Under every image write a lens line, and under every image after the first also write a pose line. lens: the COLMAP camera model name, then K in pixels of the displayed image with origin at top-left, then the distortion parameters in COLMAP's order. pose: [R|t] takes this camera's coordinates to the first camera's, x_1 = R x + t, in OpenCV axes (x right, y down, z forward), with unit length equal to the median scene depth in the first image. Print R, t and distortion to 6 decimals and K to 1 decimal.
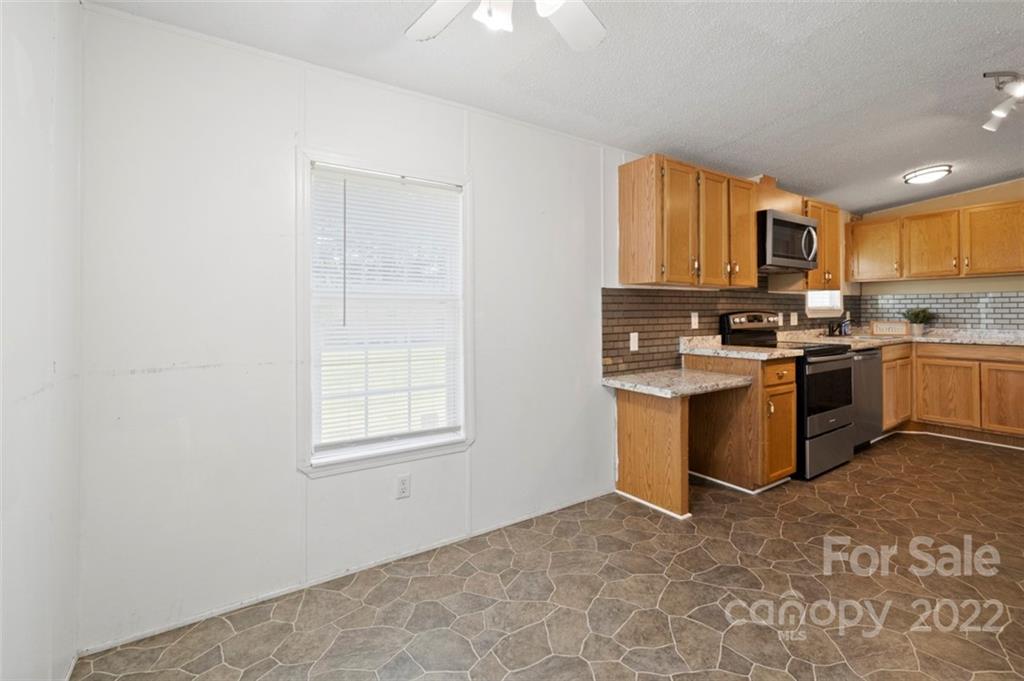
lens RADIAL K [[459.1, 0, 511.5], [0, 459.1, 310.6], [0, 0, 1]] dist [0.003056, 0.000737]
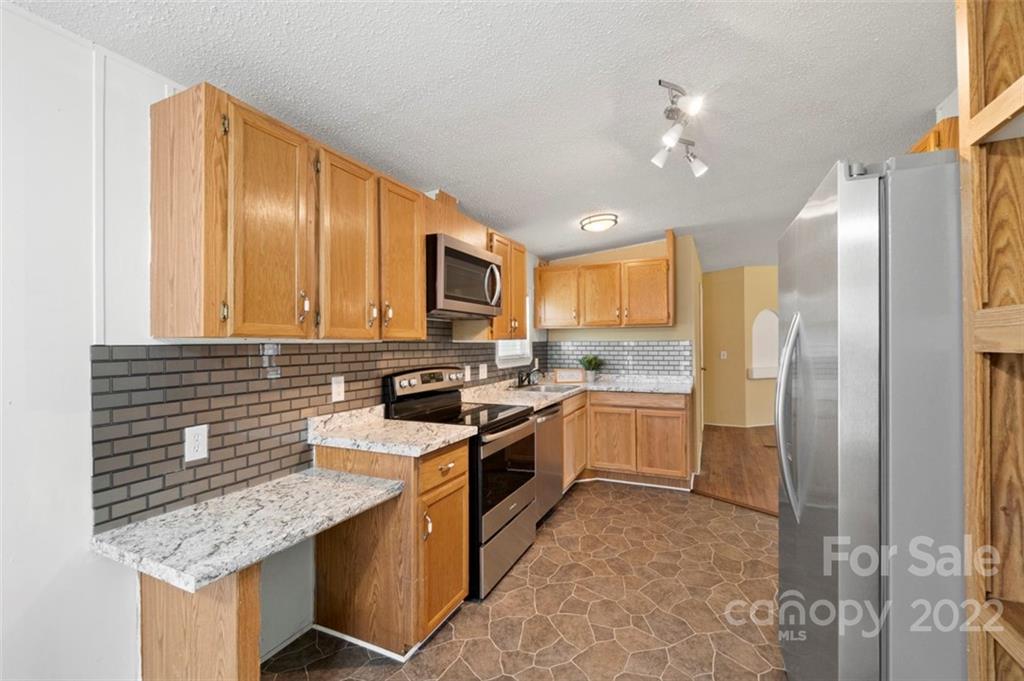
lens RADIAL K [[437.7, 0, 512.0], [0, 437.7, 340.5], [0, 0, 1]] dist [-0.000542, 0.000080]
pose [[0.851251, 0.002546, 0.524752, 0.268187], [-0.000302, 0.999990, -0.004361, -0.042912], [-0.524758, 0.003554, 0.851244, 0.317753]]
